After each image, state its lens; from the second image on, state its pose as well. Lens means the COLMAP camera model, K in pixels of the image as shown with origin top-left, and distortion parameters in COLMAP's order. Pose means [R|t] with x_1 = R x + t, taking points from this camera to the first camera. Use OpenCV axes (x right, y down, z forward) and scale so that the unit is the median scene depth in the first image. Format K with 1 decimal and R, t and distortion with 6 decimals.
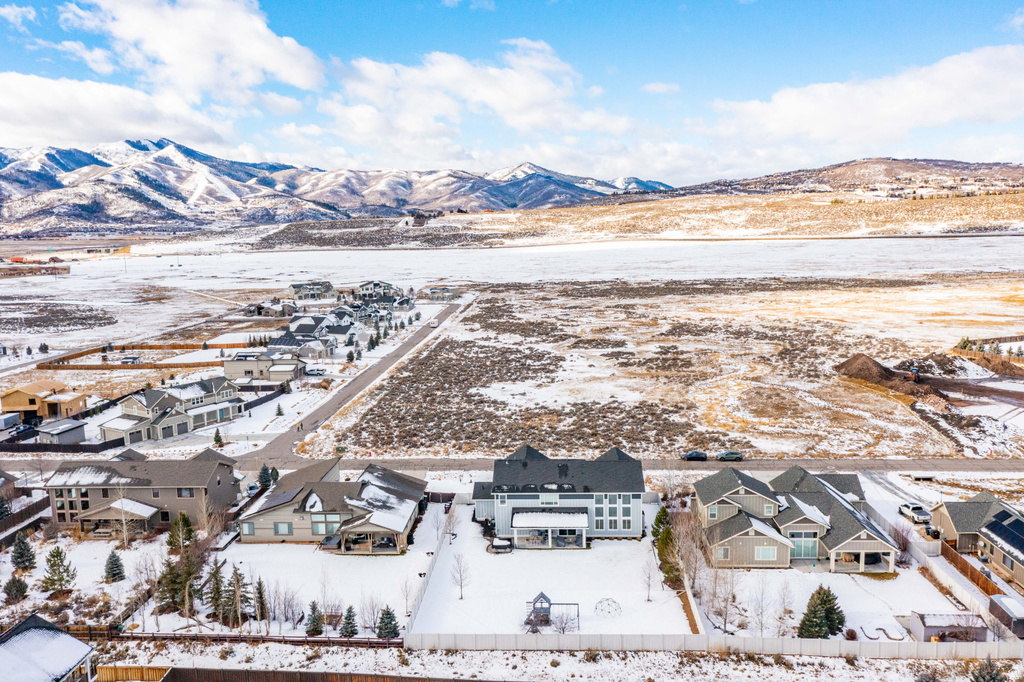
lens RADIAL K [[813.3, 0, 507.5], [0, 813.3, 349.0], [0, 0, 1]] dist [0.004661, -0.008780]
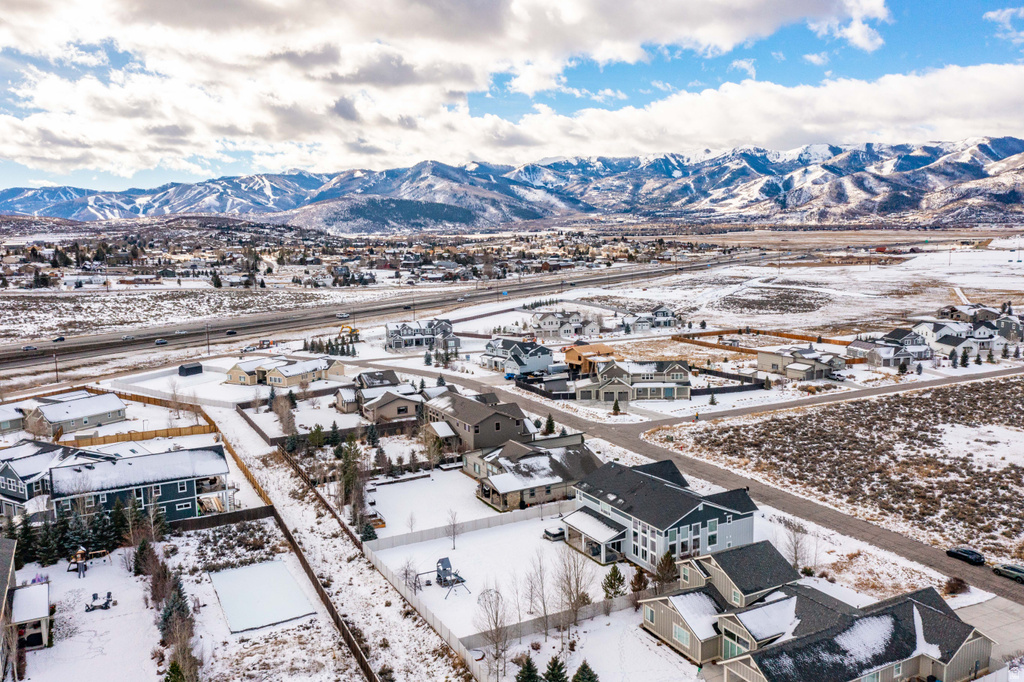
lens RADIAL K [[813.3, 0, 518.4], [0, 813.3, 329.2], [0, 0, 1]] dist [0.004661, -0.008780]
pose [[0.520835, 0.114449, -0.845951, 0.538717], [-0.124521, 0.990558, 0.057348, -0.051255], [0.844527, 0.075470, 0.530168, 0.237503]]
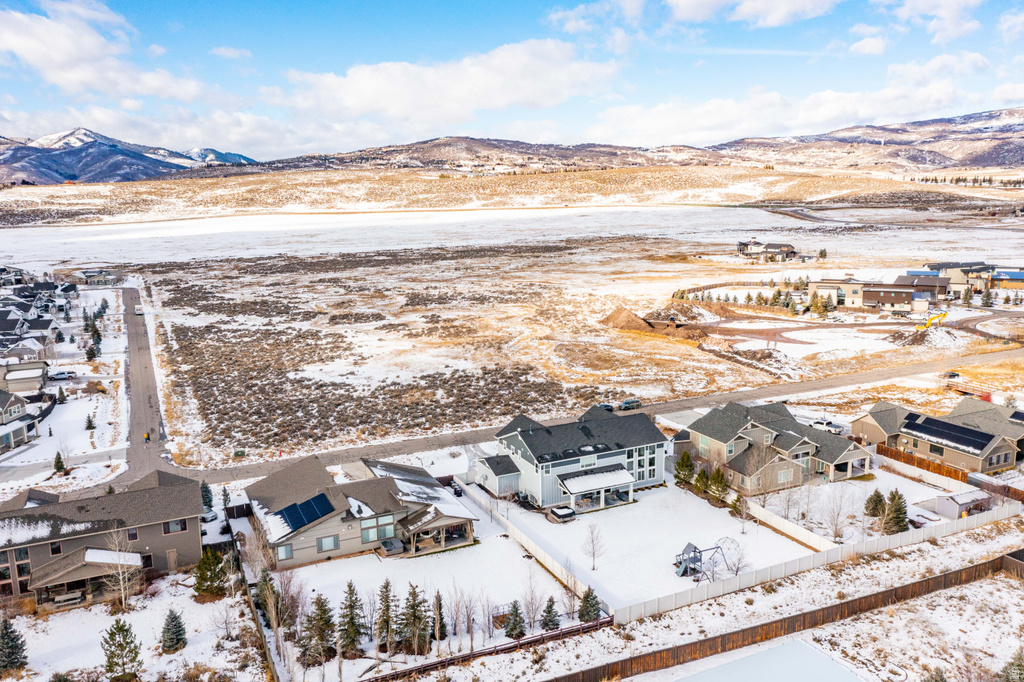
lens RADIAL K [[813.3, 0, 510.7], [0, 813.3, 372.5], [0, 0, 1]] dist [0.004661, -0.008780]
pose [[0.878022, -0.101934, 0.467640, -0.321349], [0.074715, 0.994270, 0.076445, -0.004688], [-0.472753, -0.032181, 0.880607, 0.111590]]
